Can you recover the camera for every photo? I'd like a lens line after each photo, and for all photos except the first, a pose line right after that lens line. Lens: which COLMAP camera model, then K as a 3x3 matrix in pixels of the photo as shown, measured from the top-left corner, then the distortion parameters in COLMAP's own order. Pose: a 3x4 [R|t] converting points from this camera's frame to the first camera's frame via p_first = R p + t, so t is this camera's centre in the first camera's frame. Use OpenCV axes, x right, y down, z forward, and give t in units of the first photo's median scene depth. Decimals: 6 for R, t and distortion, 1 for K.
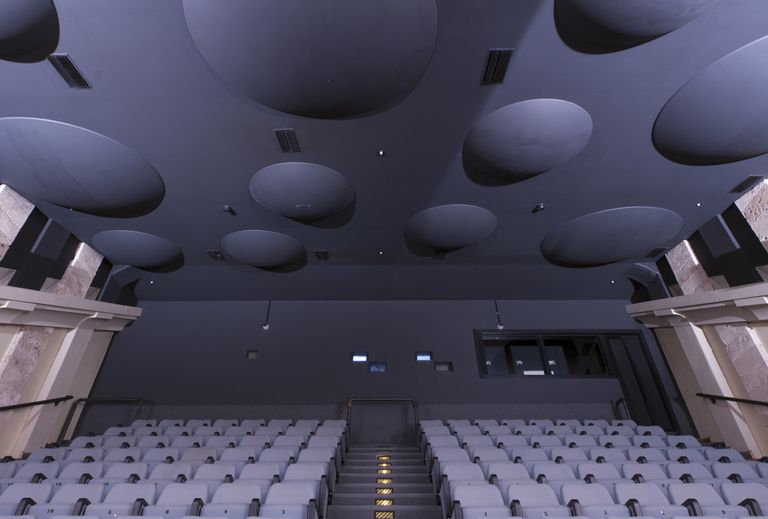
lens RADIAL K [[475.7, 0, 376.9], [0, 475.7, 259.1], [0, 0, 1]] dist [0.004146, -0.004887]
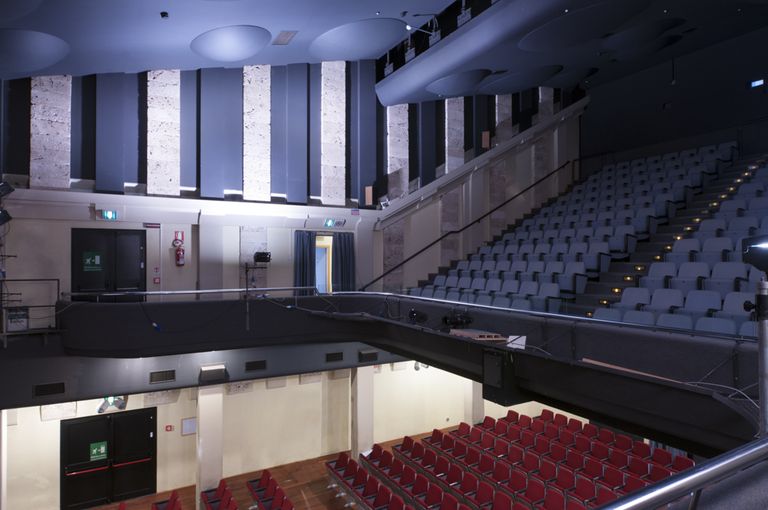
lens RADIAL K [[467.1, 0, 384.0], [0, 467.1, 255.0], [0, 0, 1]] dist [0.000821, -0.000436]
pose [[0.512671, -0.012110, -0.858500, 0.564282], [0.538377, 0.783435, 0.310451, -0.385073], [0.668819, -0.621356, 0.408164, -0.487367]]
